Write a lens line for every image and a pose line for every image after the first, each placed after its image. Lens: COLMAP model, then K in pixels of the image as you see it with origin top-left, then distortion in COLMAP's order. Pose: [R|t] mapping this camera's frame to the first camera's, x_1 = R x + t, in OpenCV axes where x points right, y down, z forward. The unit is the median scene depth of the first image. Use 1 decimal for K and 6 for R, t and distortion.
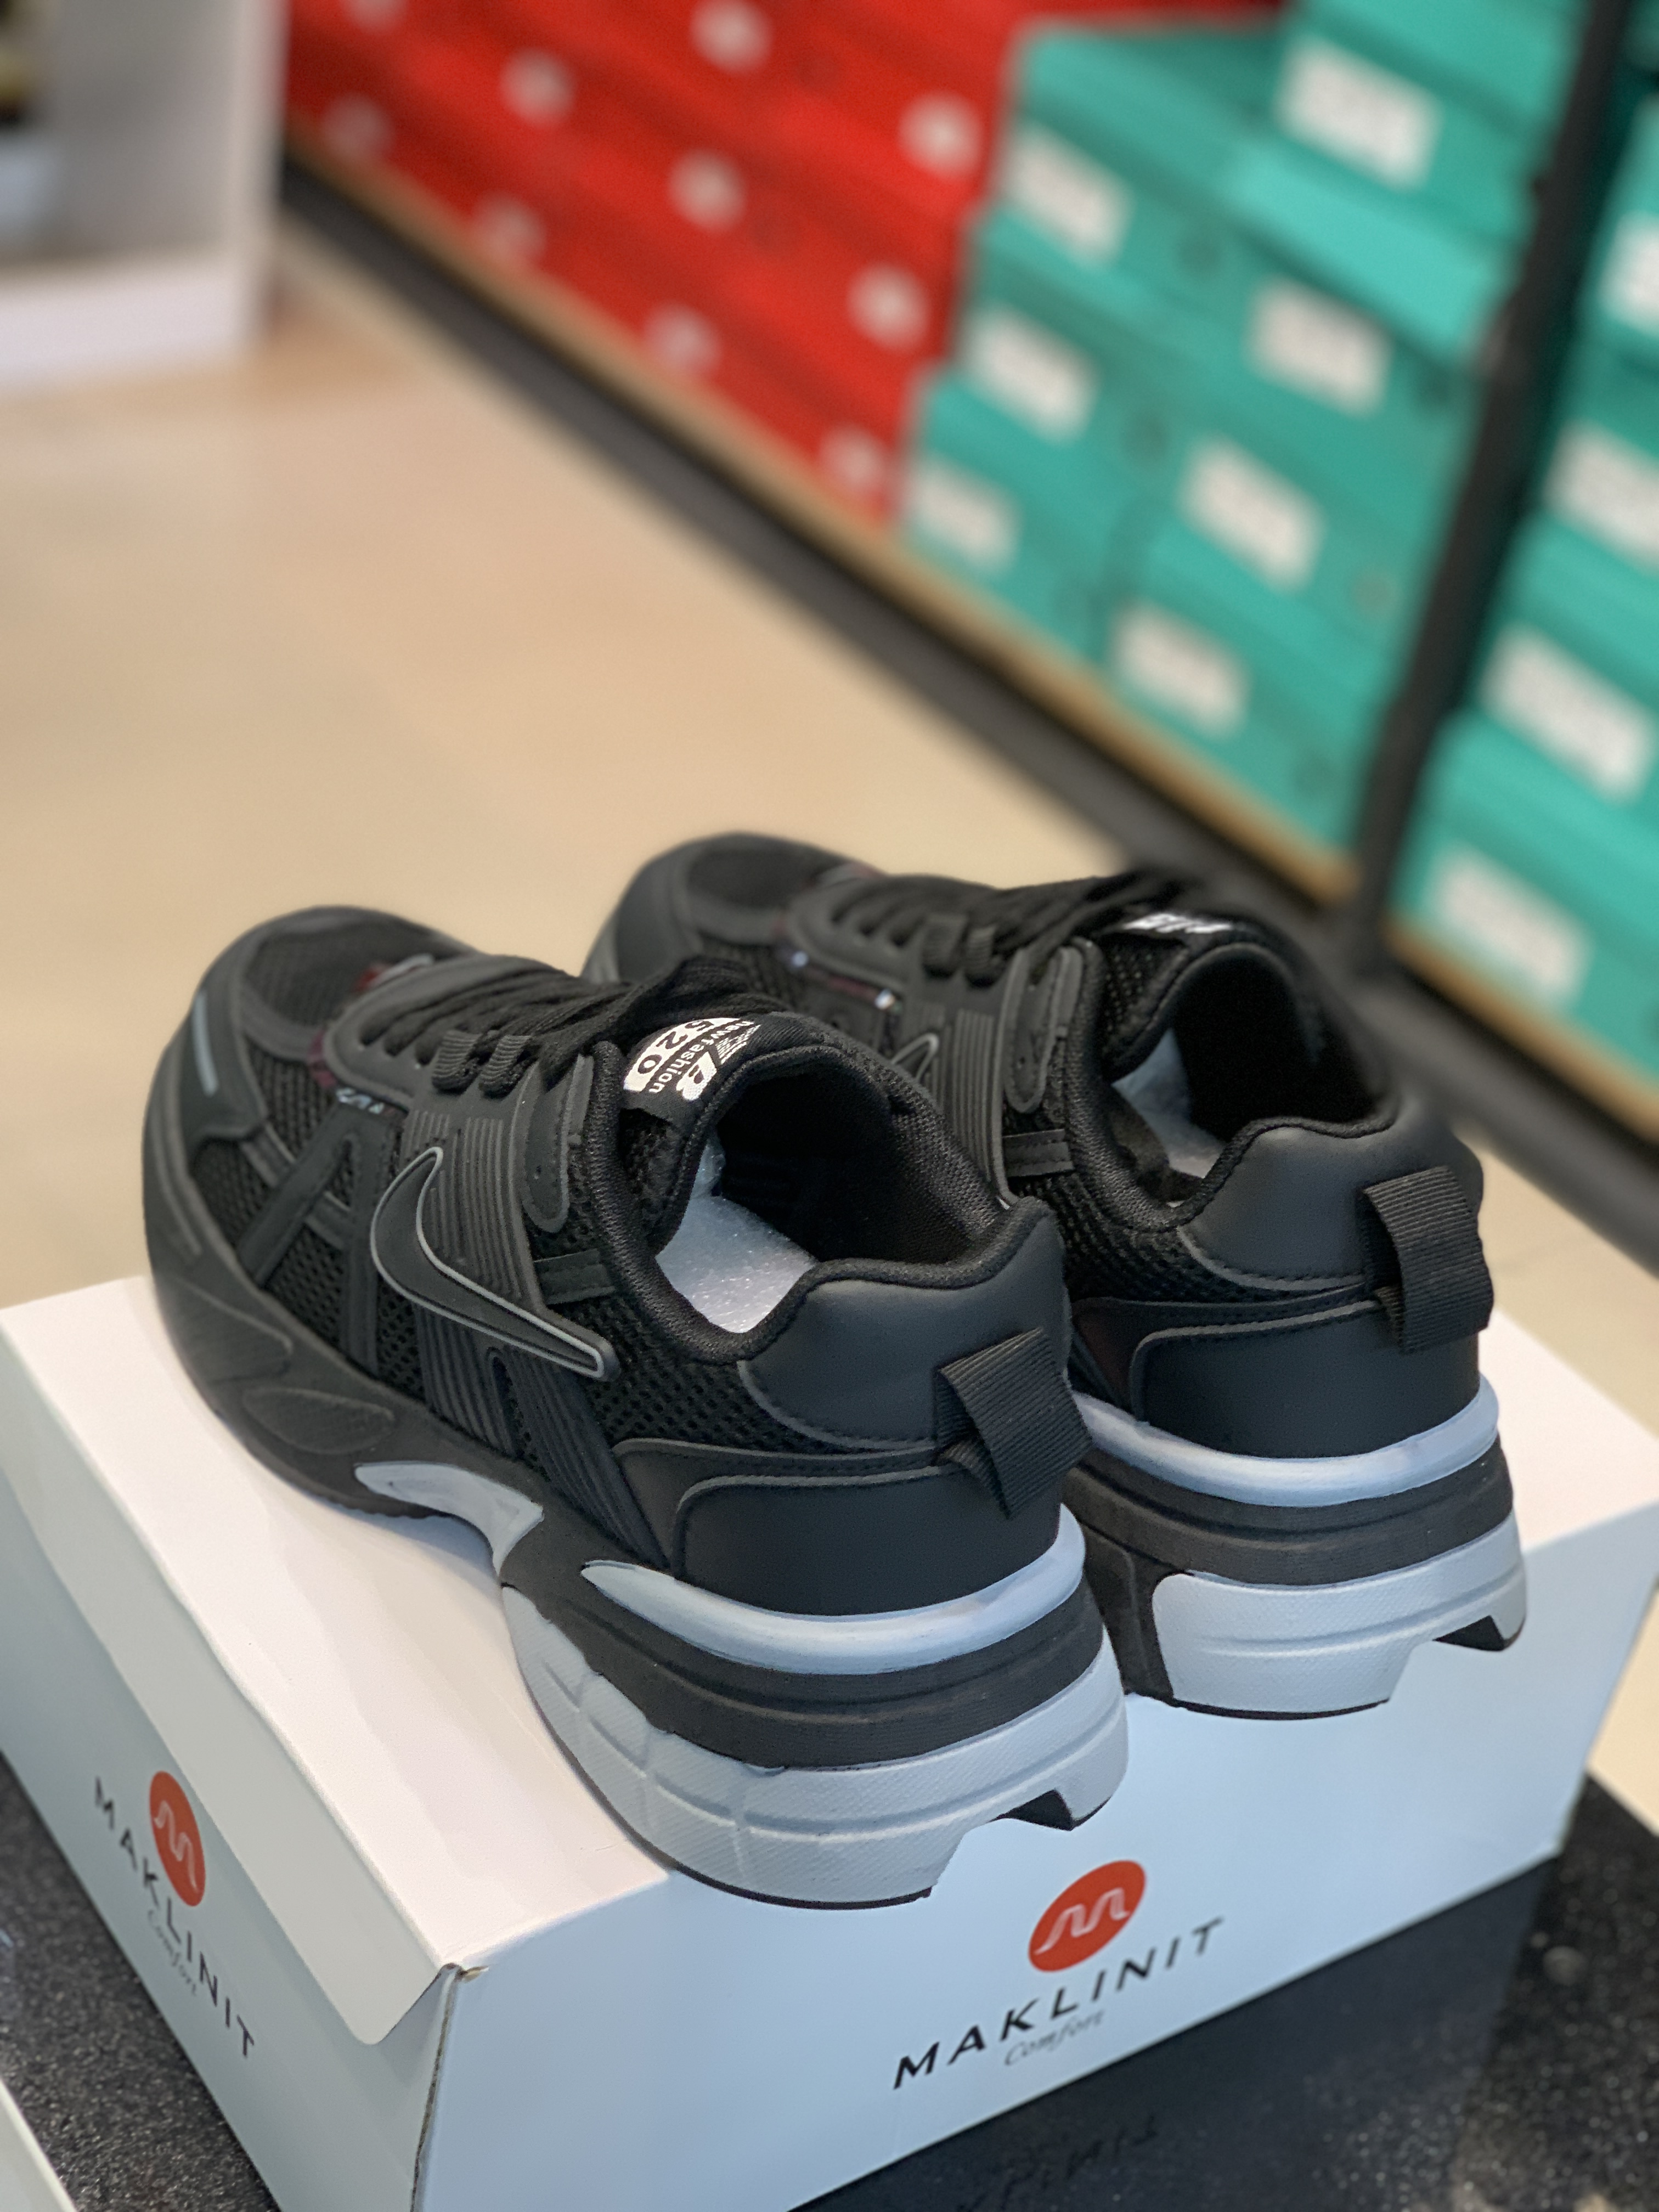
lens RADIAL K [[3314.3, 0, 829.5], [0, 3314.3, 1106.0], [0, 0, 1]] dist [0.033226, 0.146618]
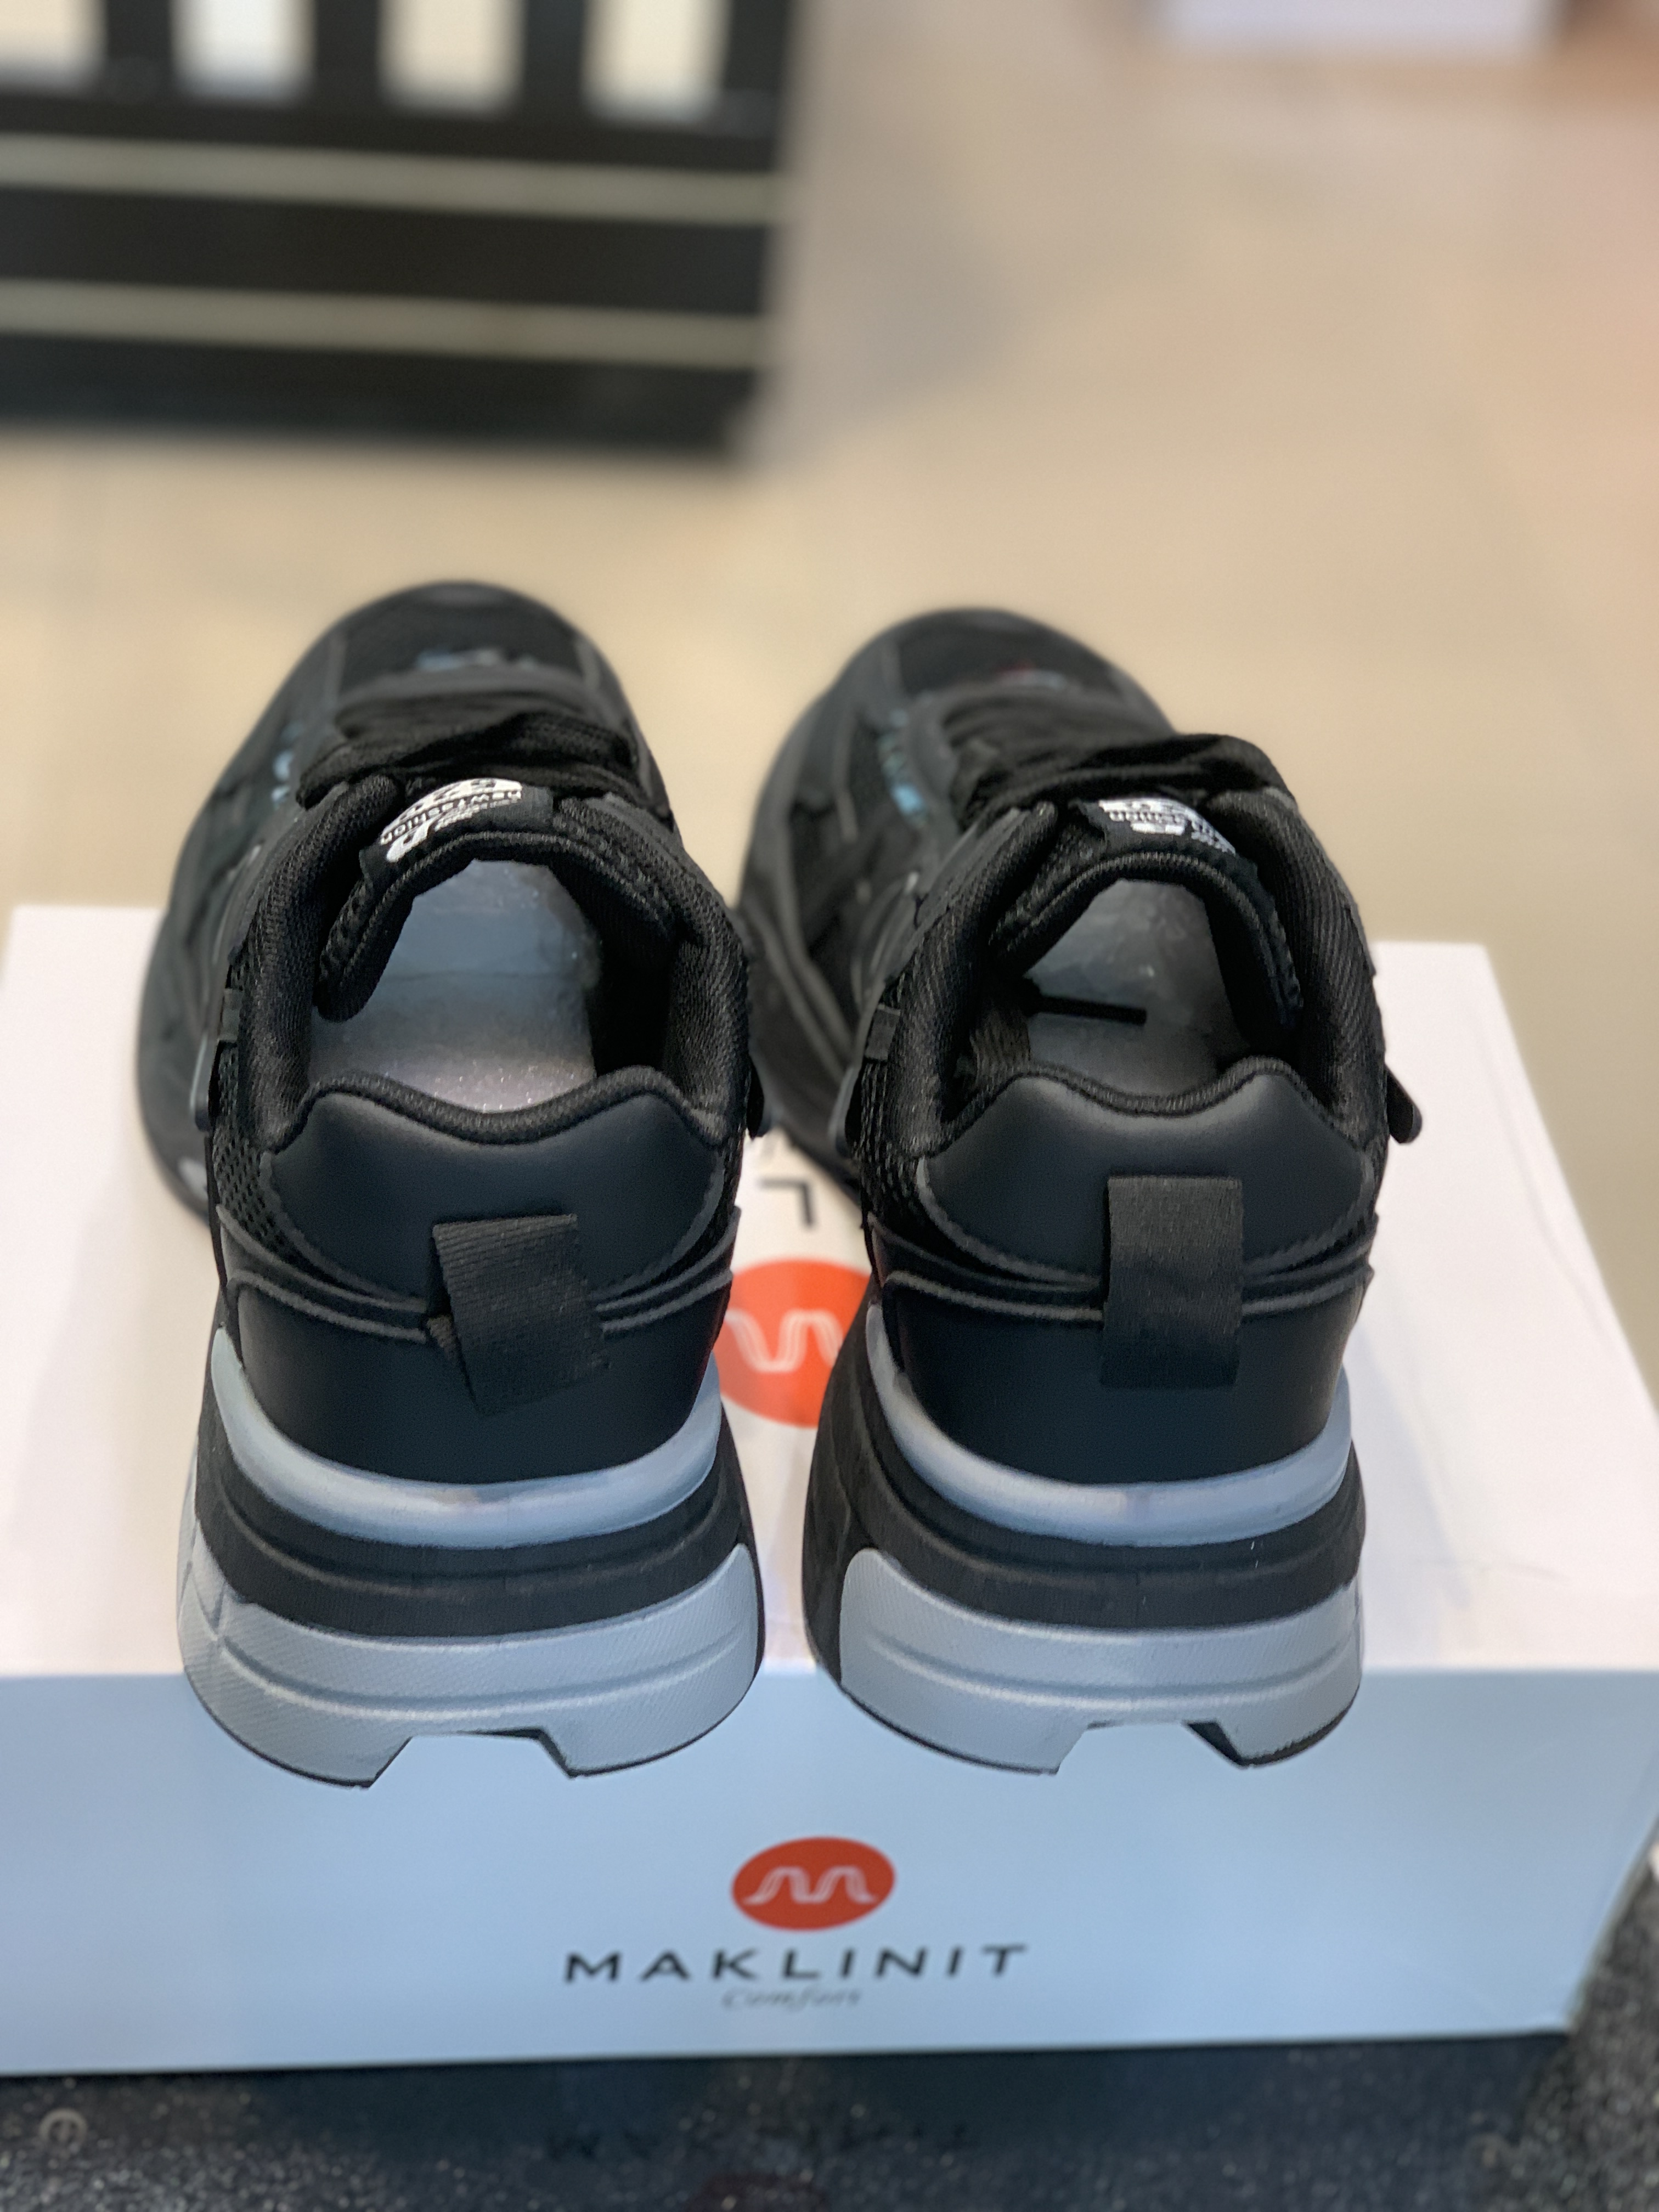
lens RADIAL K [[3318.4, 0, 829.5], [0, 3318.4, 1106.0], [0, 0, 1]] dist [-0.182378, 2.051971]
pose [[0.879967, 0.279552, -0.384069, 0.371735], [-0.245352, 0.959783, 0.136453, -0.078136], [0.406768, -0.025842, 0.913166, 0.210452]]
